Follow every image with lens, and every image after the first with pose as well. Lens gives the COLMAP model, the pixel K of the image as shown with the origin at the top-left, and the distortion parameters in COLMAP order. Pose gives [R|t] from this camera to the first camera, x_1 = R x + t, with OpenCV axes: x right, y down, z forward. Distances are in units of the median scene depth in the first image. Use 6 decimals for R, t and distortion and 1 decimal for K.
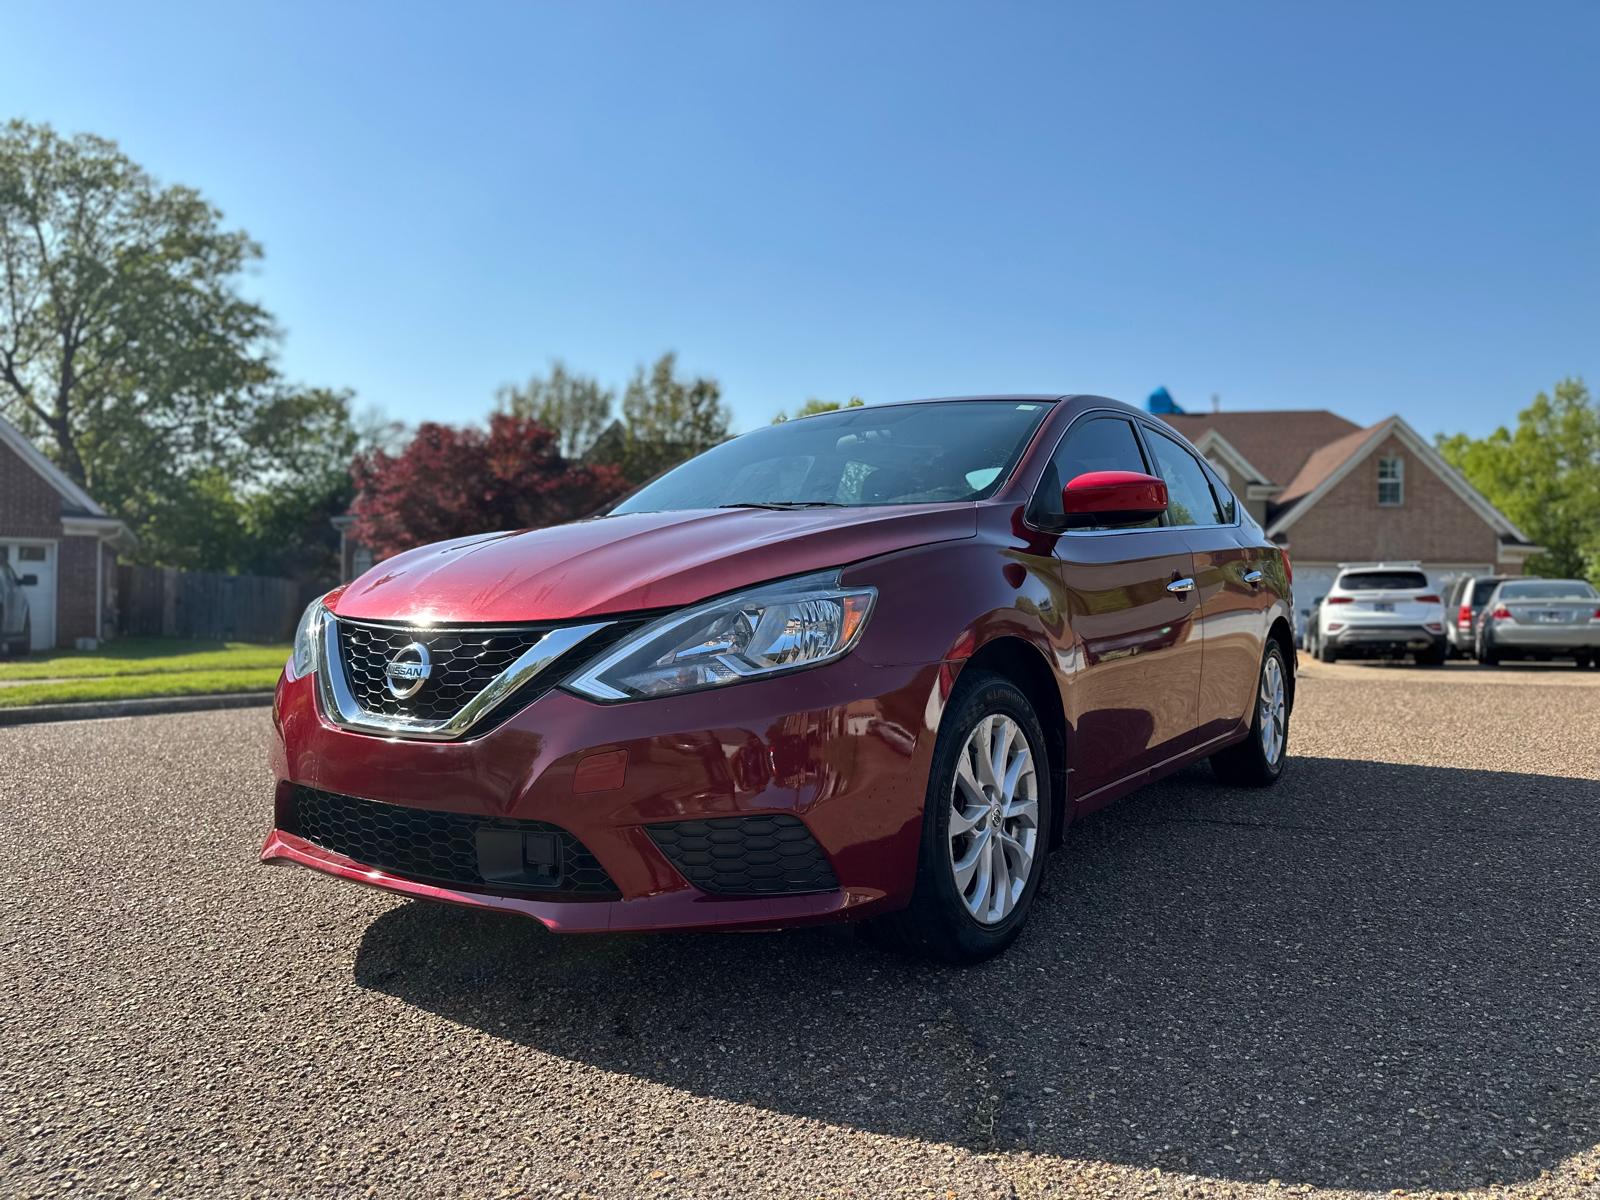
lens RADIAL K [[1136.3, 0, 806.7], [0, 1136.3, 599.9], [0, 0, 1]] dist [0.025833, -0.031808]
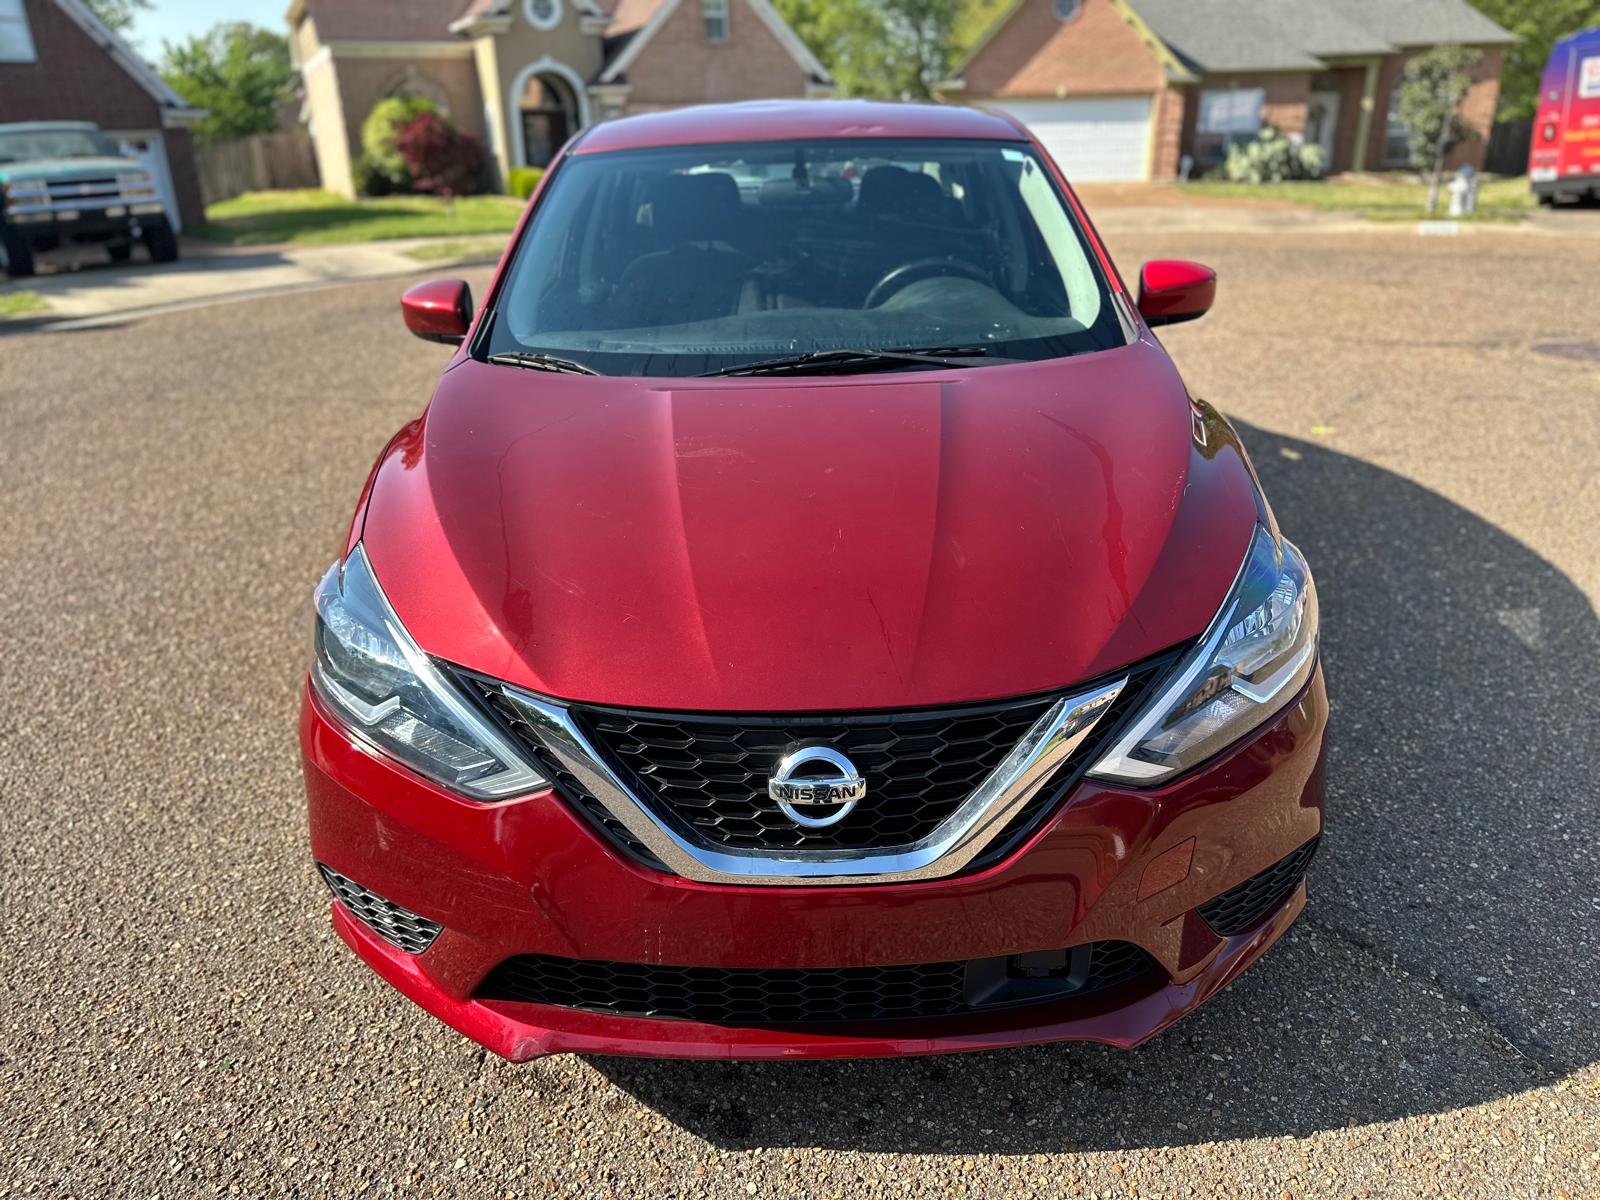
lens RADIAL K [[1136.3, 0, 810.0], [0, 1136.3, 607.5], [0, 0, 1]] dist [0.025833, -0.031808]
pose [[0.827871, -0.237878, 0.507980, -0.090312], [0.022353, 0.918893, 0.393873, -0.040486], [-0.560473, -0.314721, 0.766042, 0.070762]]
